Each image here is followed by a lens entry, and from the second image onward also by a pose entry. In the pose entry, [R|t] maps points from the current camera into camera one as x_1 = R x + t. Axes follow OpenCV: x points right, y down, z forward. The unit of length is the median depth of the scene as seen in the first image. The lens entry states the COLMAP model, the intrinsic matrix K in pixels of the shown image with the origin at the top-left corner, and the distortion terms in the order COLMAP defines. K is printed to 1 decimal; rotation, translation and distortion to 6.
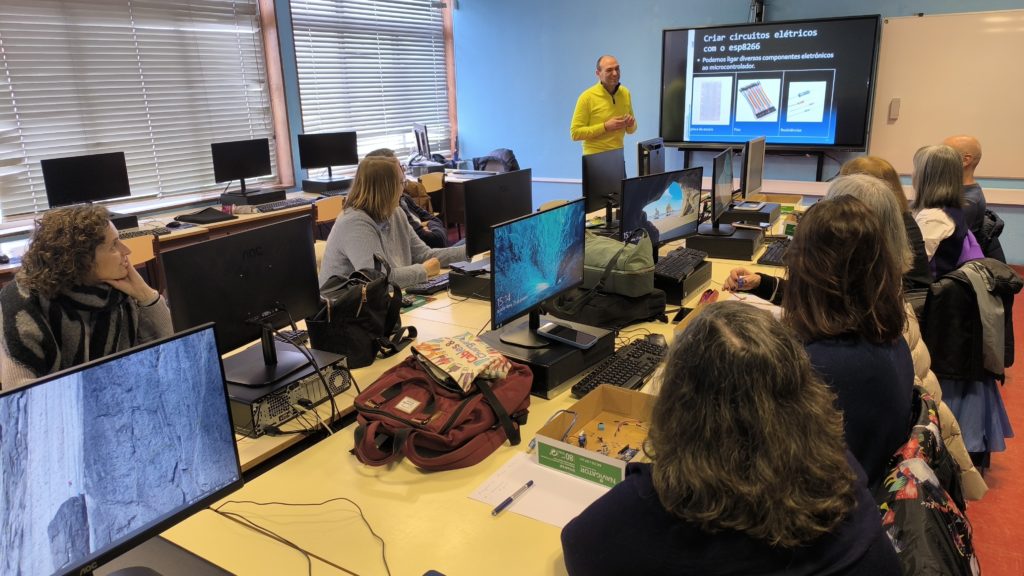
lens RADIAL K [[717.0, 0, 513.3], [0, 717.0, 282.6], [0, 0, 1]] dist [0.034894, -0.033659]
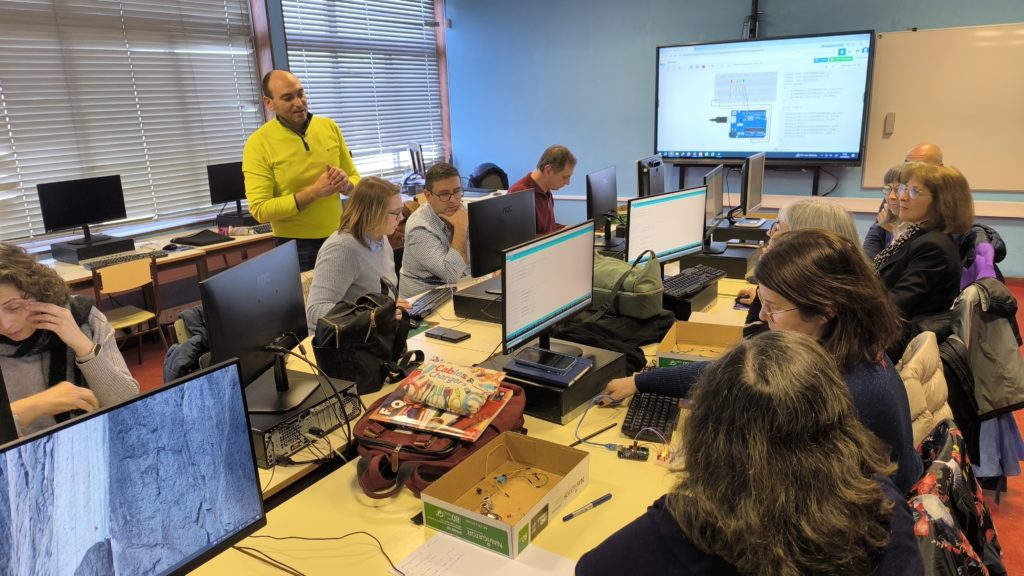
lens RADIAL K [[717.0, 0, 507.4], [0, 717.0, 289.3], [0, 0, 1]] dist [0.034894, -0.033659]
pose [[0.999908, -0.011846, 0.006555, -0.024214], [0.011918, 0.999868, -0.011038, -0.010801], [-0.006423, 0.011115, 0.999918, 0.007115]]
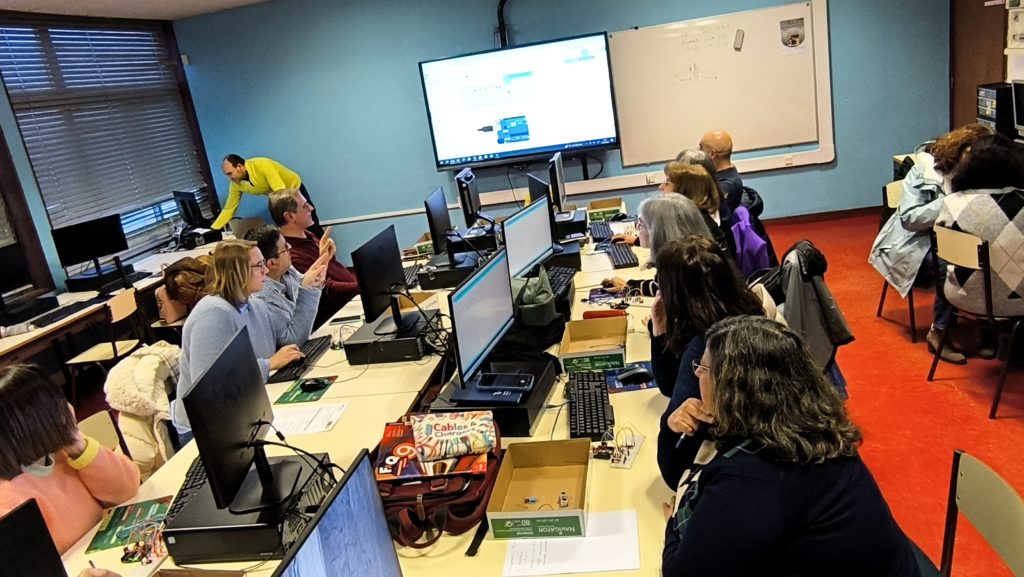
lens RADIAL K [[755.7, 0, 509.1], [0, 755.7, 266.5], [0, 0, 1]] dist [-0.039637, 0.002918]
pose [[0.911710, -0.210528, 0.352793, -0.256365], [0.226693, 0.973955, -0.004631, -0.070496], [-0.342630, 0.084198, 0.935690, -0.062981]]
